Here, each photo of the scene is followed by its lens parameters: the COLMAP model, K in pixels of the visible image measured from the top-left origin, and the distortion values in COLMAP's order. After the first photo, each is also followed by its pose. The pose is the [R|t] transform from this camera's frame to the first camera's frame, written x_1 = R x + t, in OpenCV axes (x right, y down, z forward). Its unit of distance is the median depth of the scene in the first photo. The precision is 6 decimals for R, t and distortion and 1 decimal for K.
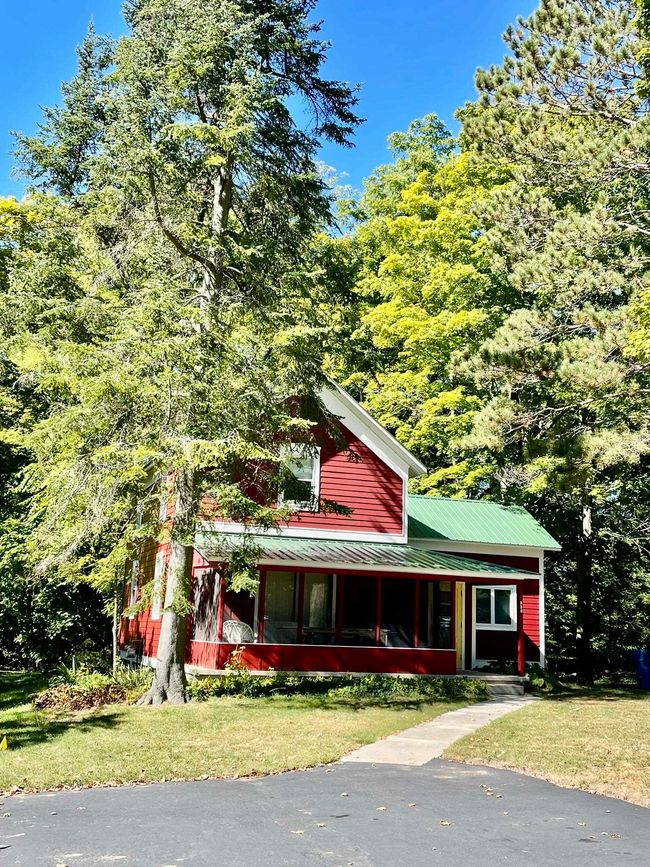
lens RADIAL K [[1001.1, 0, 328.3], [0, 1001.1, 432.9], [0, 0, 1]] dist [0.079108, 0.000000]
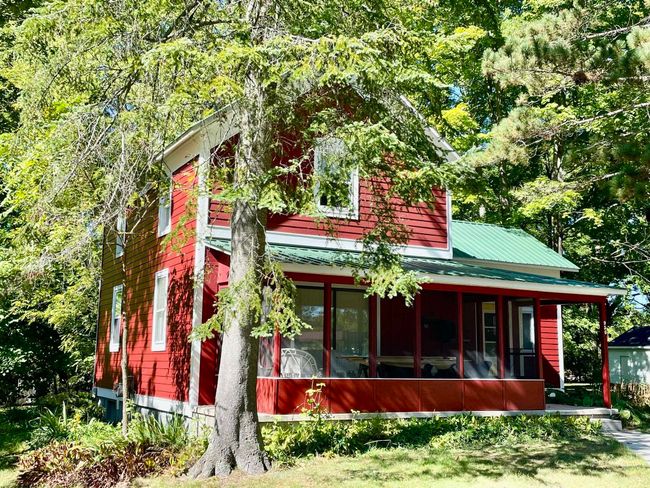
lens RADIAL K [[750.5, 0, 322.2], [0, 750.5, 244.9], [0, 0, 1]] dist [0.079108, 0.000000]
pose [[0.988868, 0.000689, 0.148796, -0.149822], [-0.006876, 0.999132, 0.041075, 0.082731], [-0.148639, -0.041641, 0.988014, 0.427333]]
